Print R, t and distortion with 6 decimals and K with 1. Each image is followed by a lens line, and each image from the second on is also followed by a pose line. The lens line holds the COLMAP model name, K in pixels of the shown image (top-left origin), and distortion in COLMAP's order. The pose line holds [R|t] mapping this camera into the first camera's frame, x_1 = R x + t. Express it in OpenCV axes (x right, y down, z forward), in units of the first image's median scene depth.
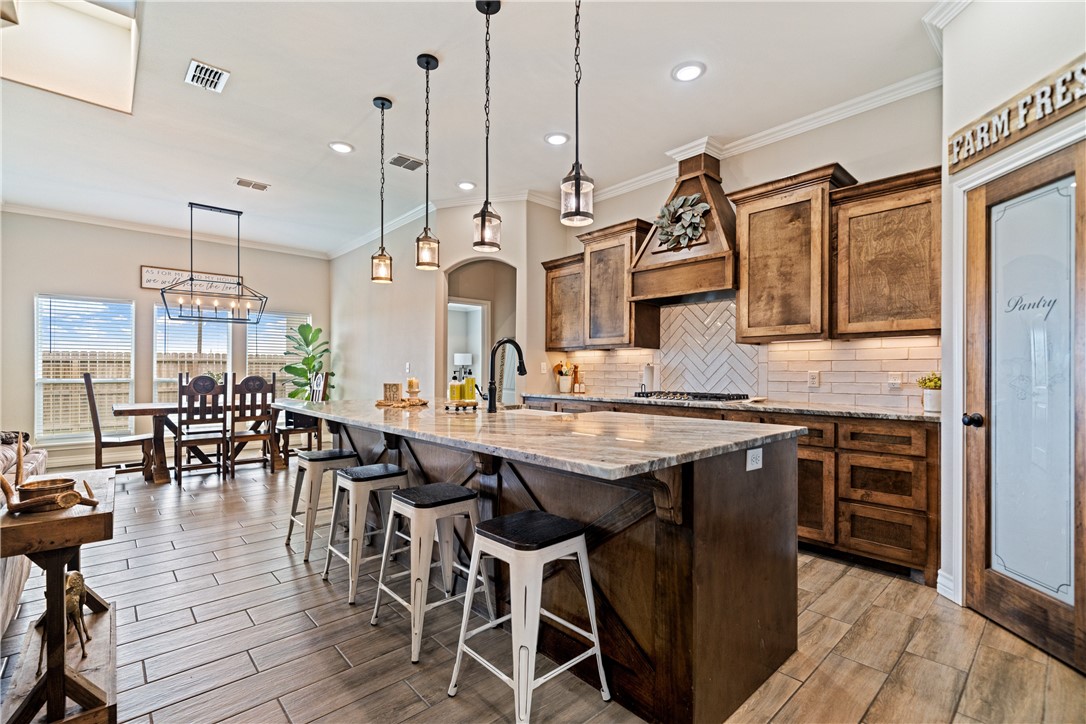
lens RADIAL K [[486.3, 0, 545.5], [0, 486.3, 372.1], [0, 0, 1]] dist [0.000553, 0.000082]
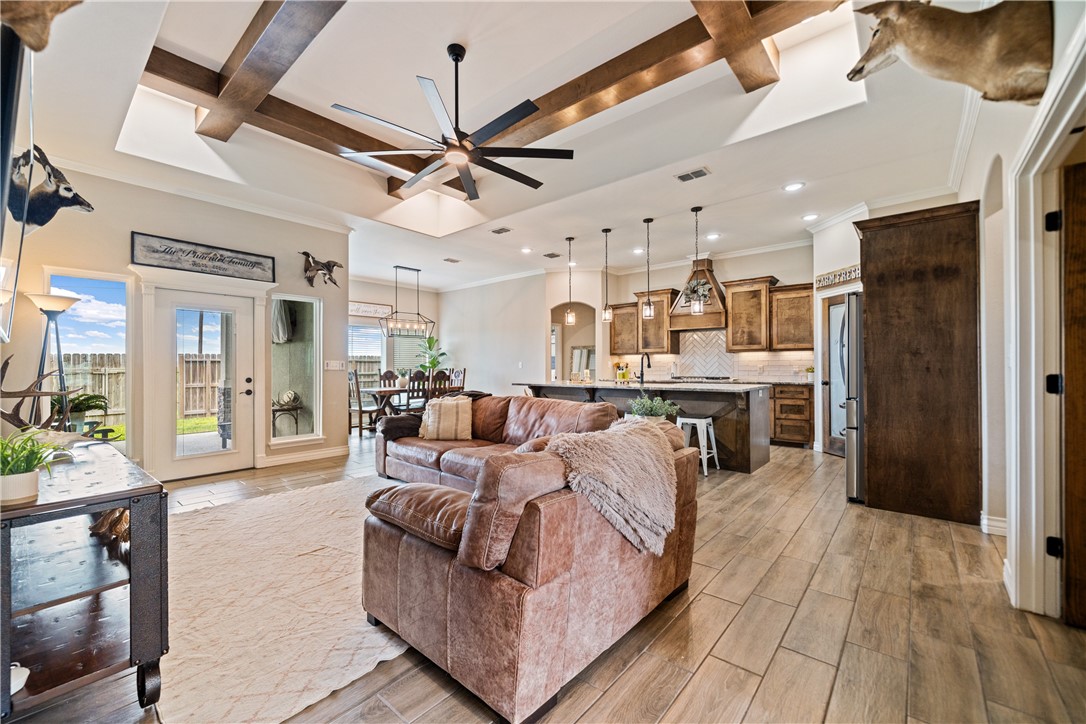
lens RADIAL K [[437.2, 0, 543.1], [0, 437.2, 365.7], [0, 0, 1]] dist [-0.000489, -0.000109]
pose [[0.992003, -0.006794, 0.126033, -0.695641], [0.007417, 0.999962, -0.004474, 0.000688], [-0.125998, 0.005373, 0.992016, -0.860300]]
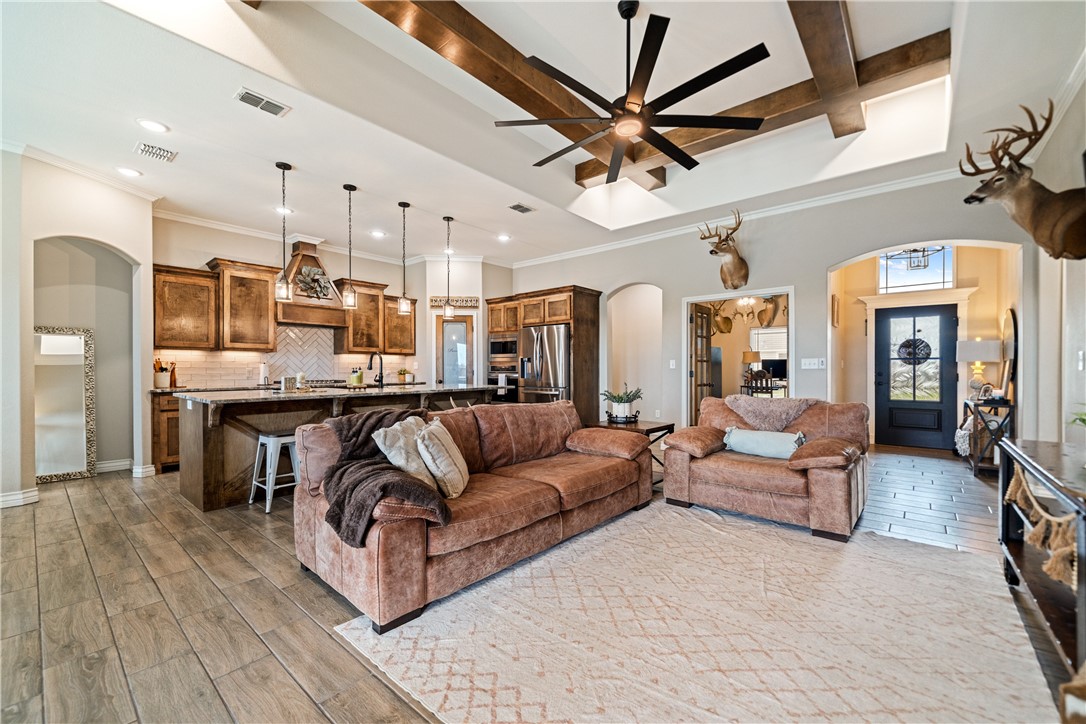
lens RADIAL K [[438.6, 0, 546.0], [0, 438.6, 369.2], [0, 0, 1]] dist [-0.000111, 0.000060]
pose [[-0.129788, -0.004411, 0.991532, -1.626530], [0.003344, 0.999982, 0.004886, -0.002029], [-0.991536, 0.003950, -0.129771, 0.450552]]
